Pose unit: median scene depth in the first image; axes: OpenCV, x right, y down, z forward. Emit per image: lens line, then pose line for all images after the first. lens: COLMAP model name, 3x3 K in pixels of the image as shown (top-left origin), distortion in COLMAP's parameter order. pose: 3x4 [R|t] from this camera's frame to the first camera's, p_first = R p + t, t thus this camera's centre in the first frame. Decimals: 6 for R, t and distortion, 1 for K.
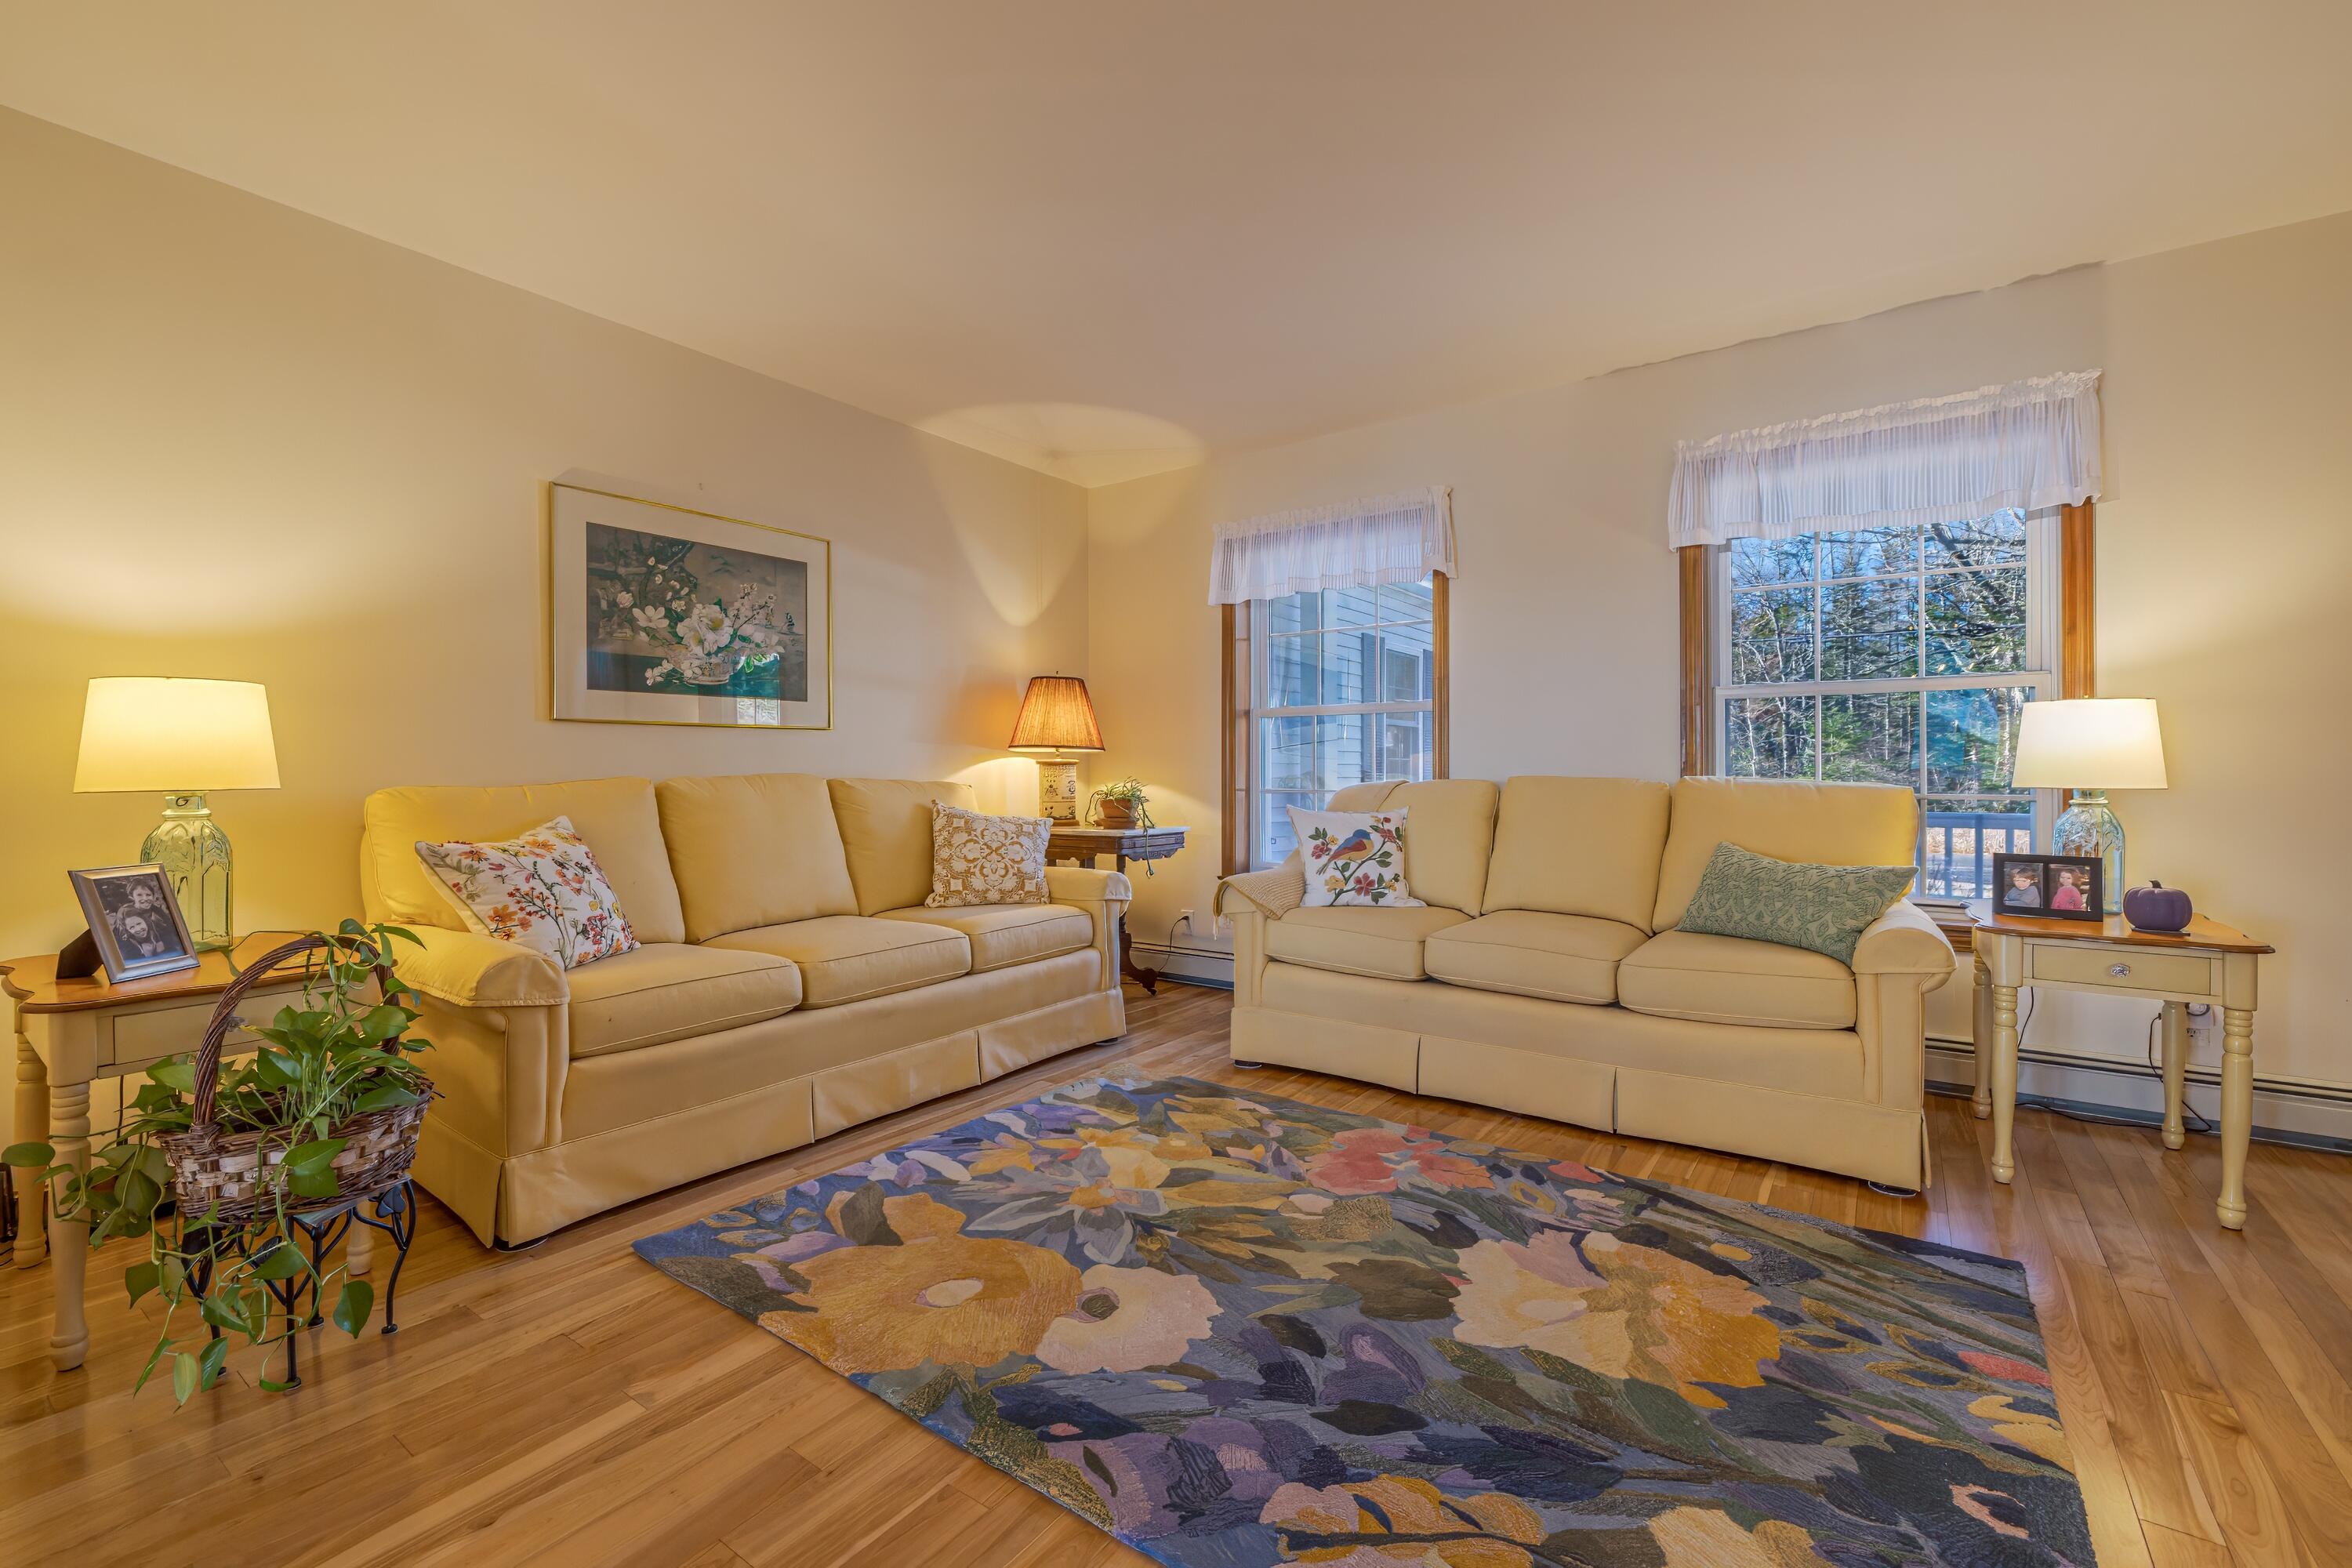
lens RADIAL K [[995.4, 0, 1180.4], [0, 995.4, 773.8], [0, 0, 1]] dist [-0.003204, 0.001037]
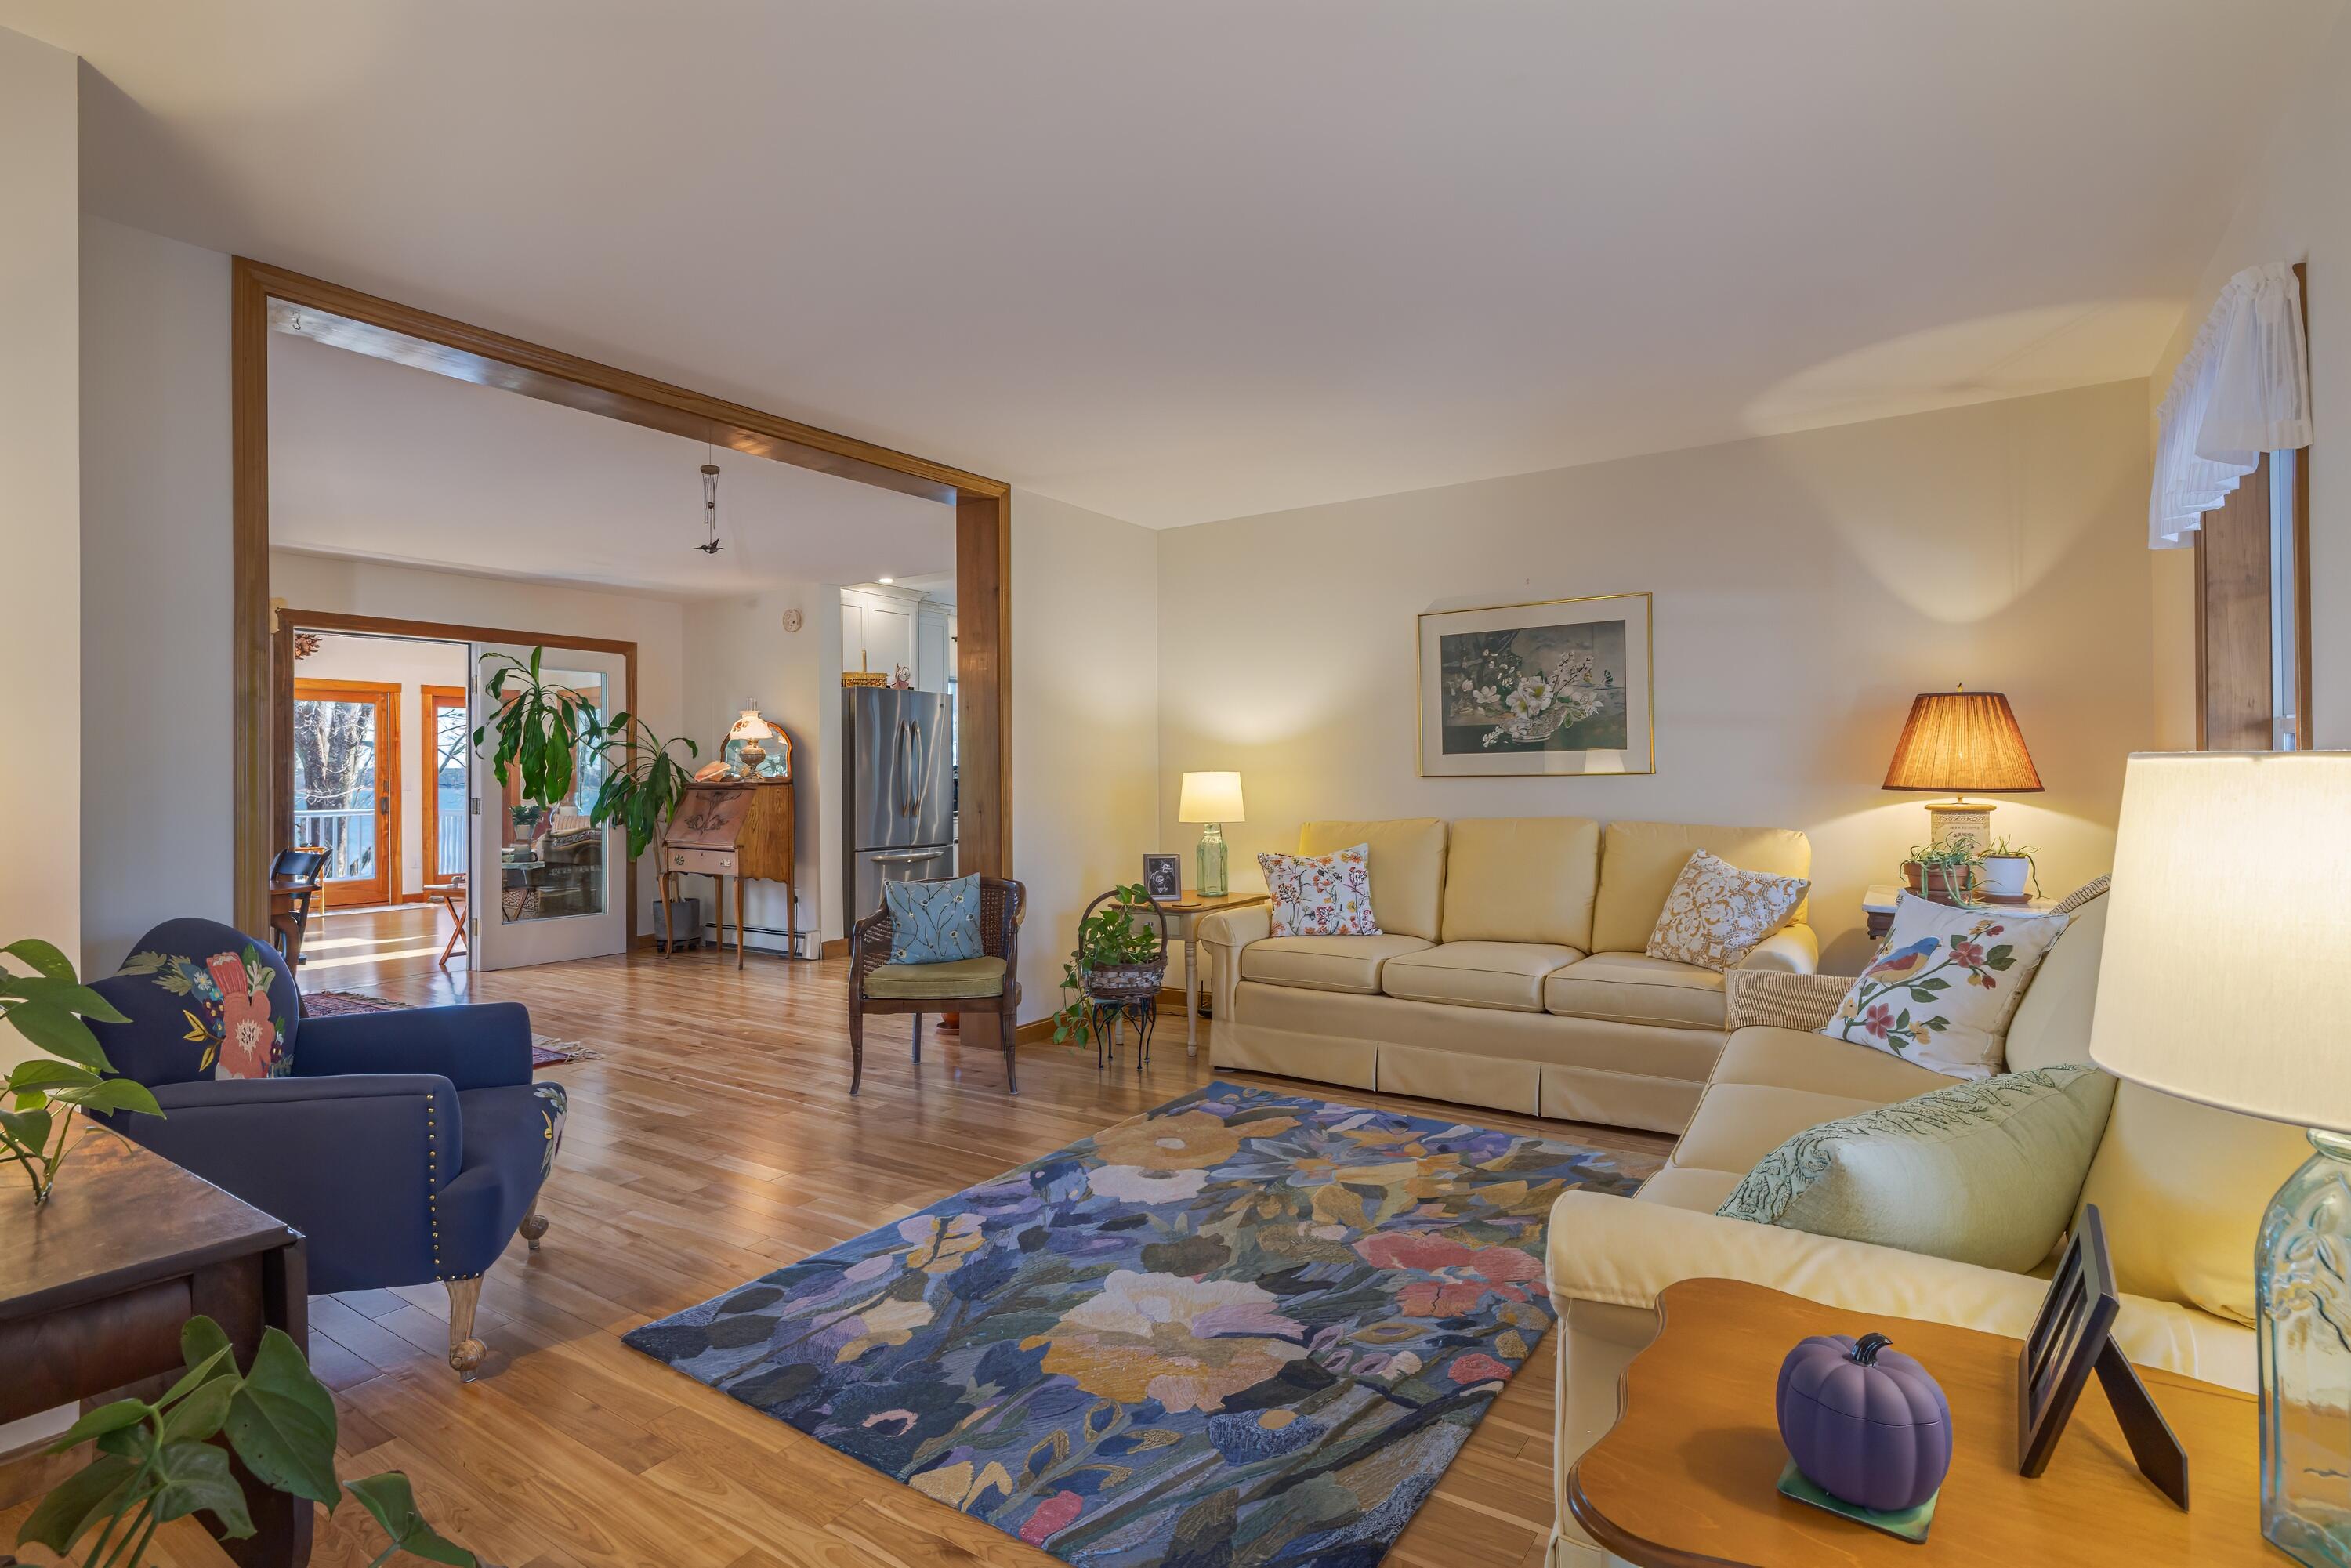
lens RADIAL K [[1133.2, 0, 1169.6], [0, 1133.2, 776.3], [0, 0, 1]] dist [-0.004947, -0.000440]
pose [[0.028502, 0.000190, -0.999594, 1.312173], [0.007694, 0.999970, 0.000410, -0.074972], [0.999564, -0.007702, 0.028500, 0.744589]]
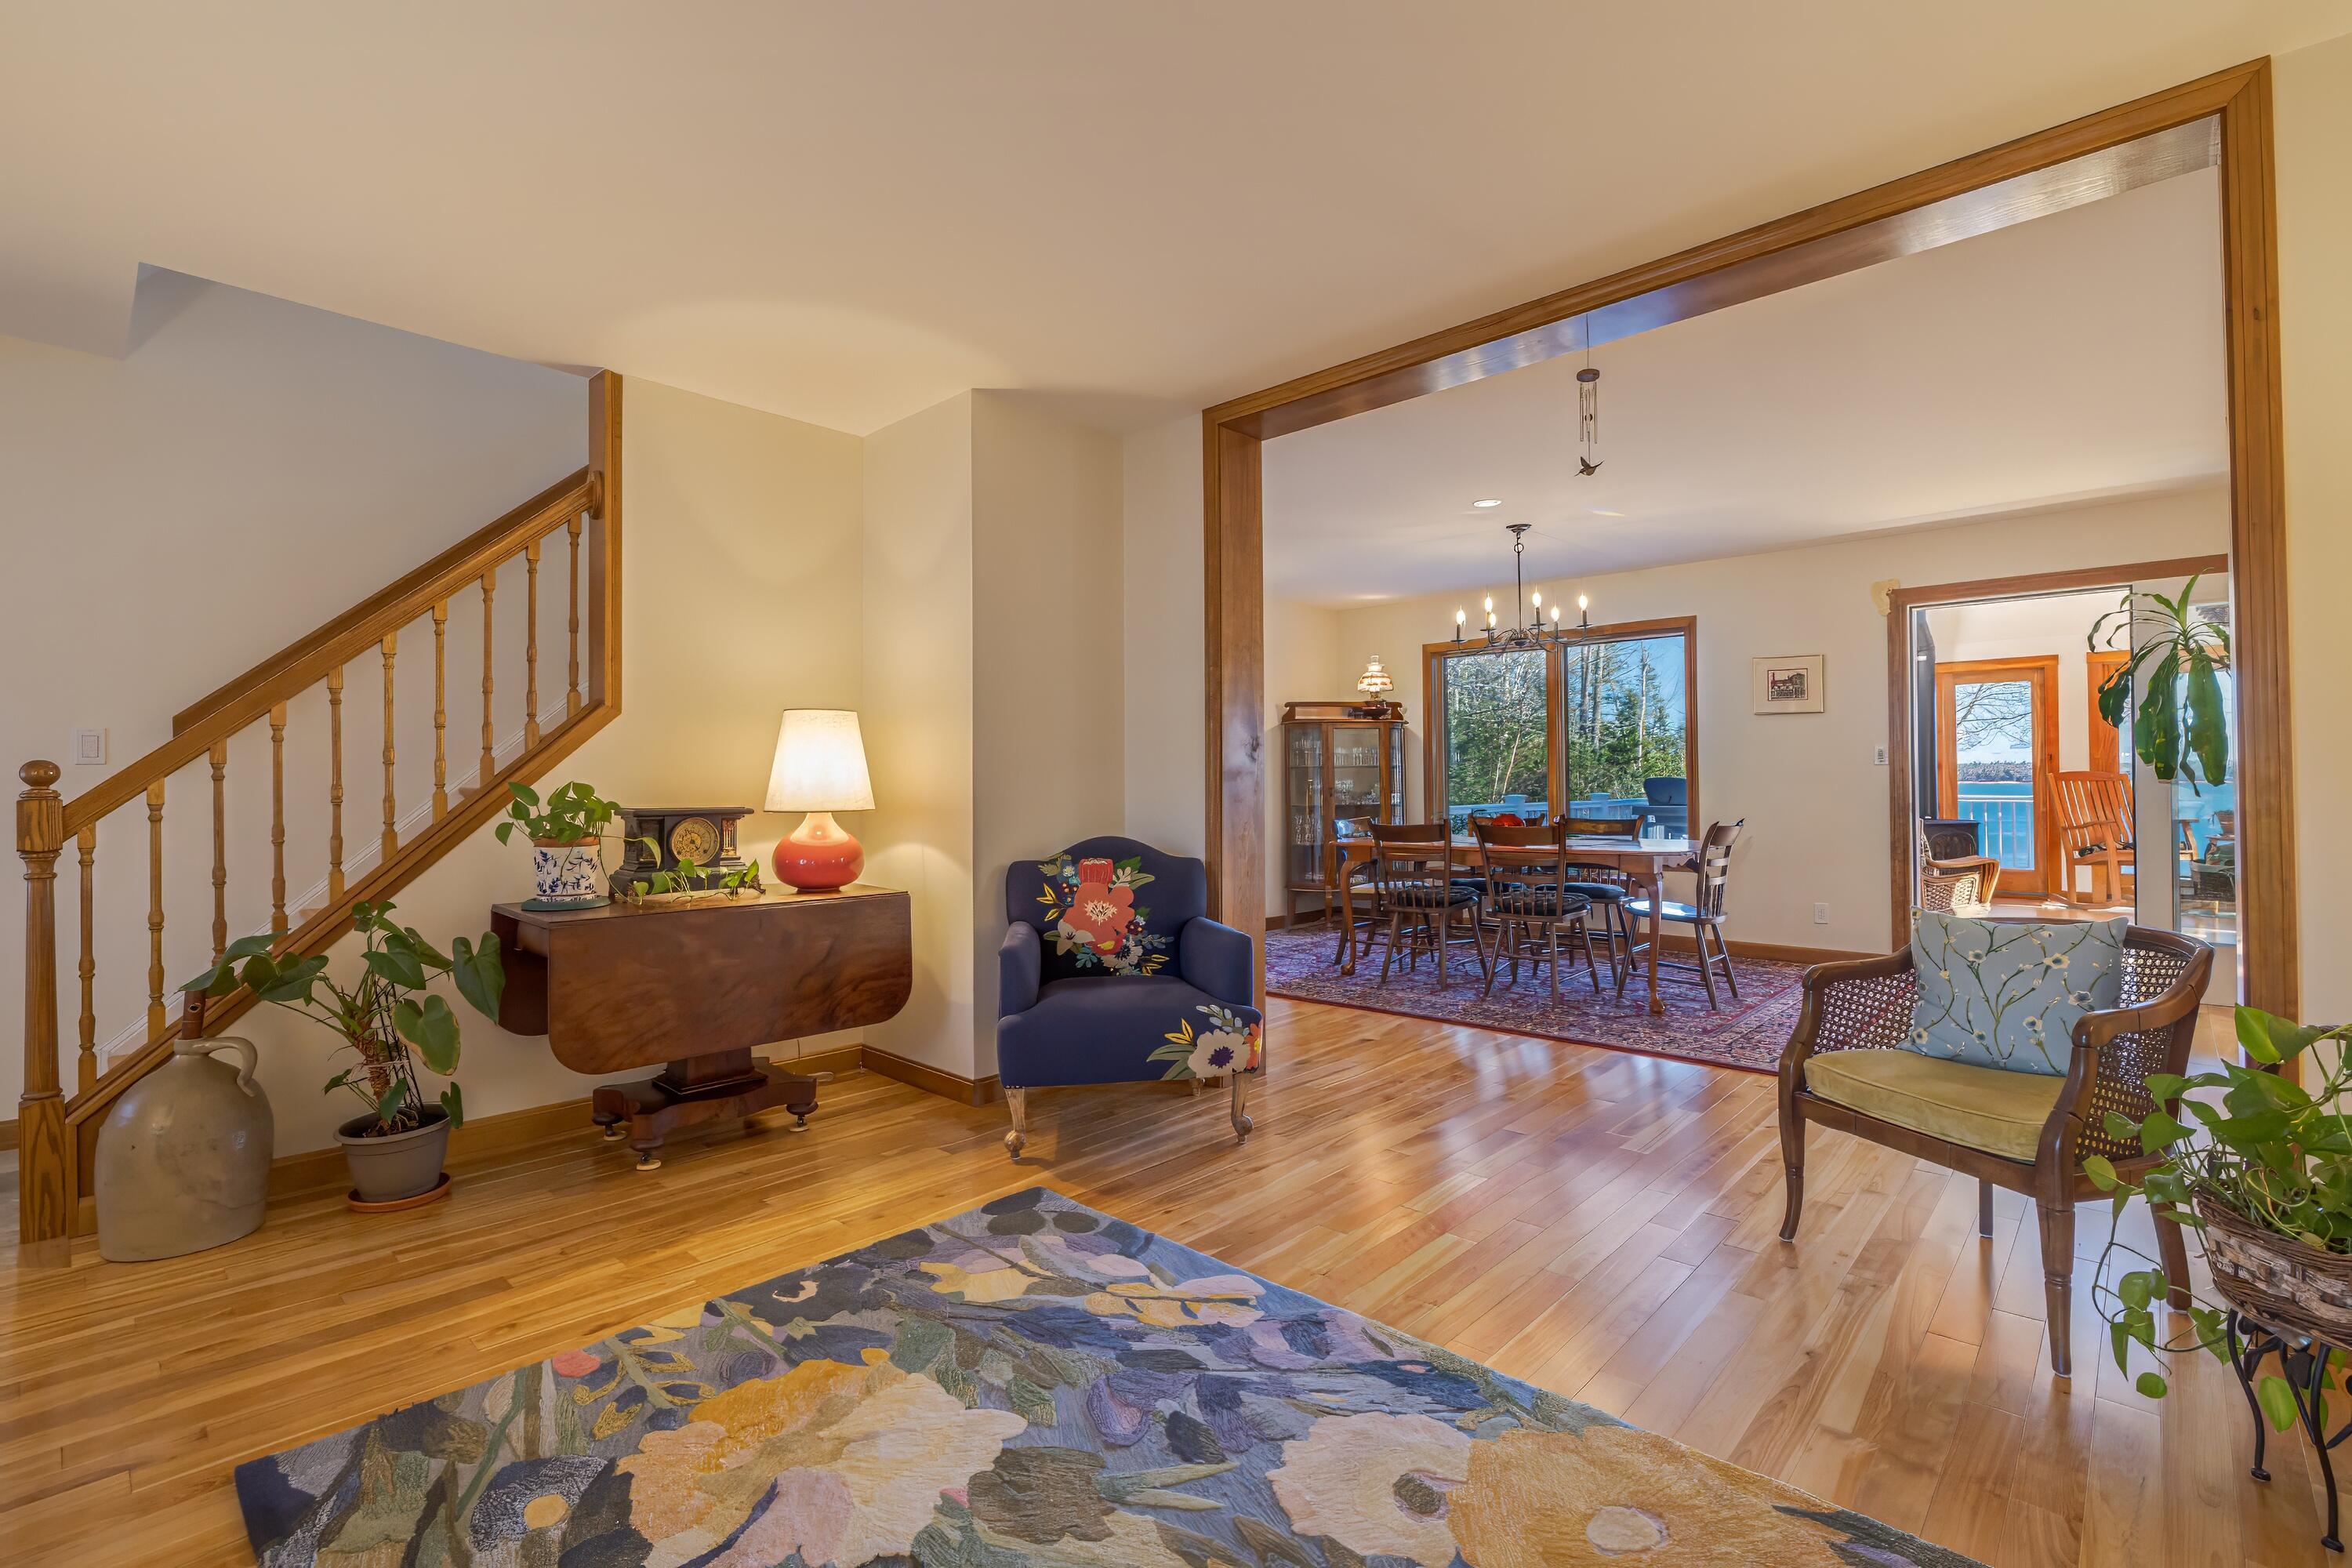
lens RADIAL K [[1059.2, 0, 1183.1], [0, 1059.2, 765.9], [0, 0, 1]] dist [0.000888, -0.000162]
pose [[-0.992218, 0.008301, 0.124235, -0.002795], [0.006381, 0.999854, -0.015850, -0.035278], [-0.124348, -0.014934, -0.992126, 1.446236]]
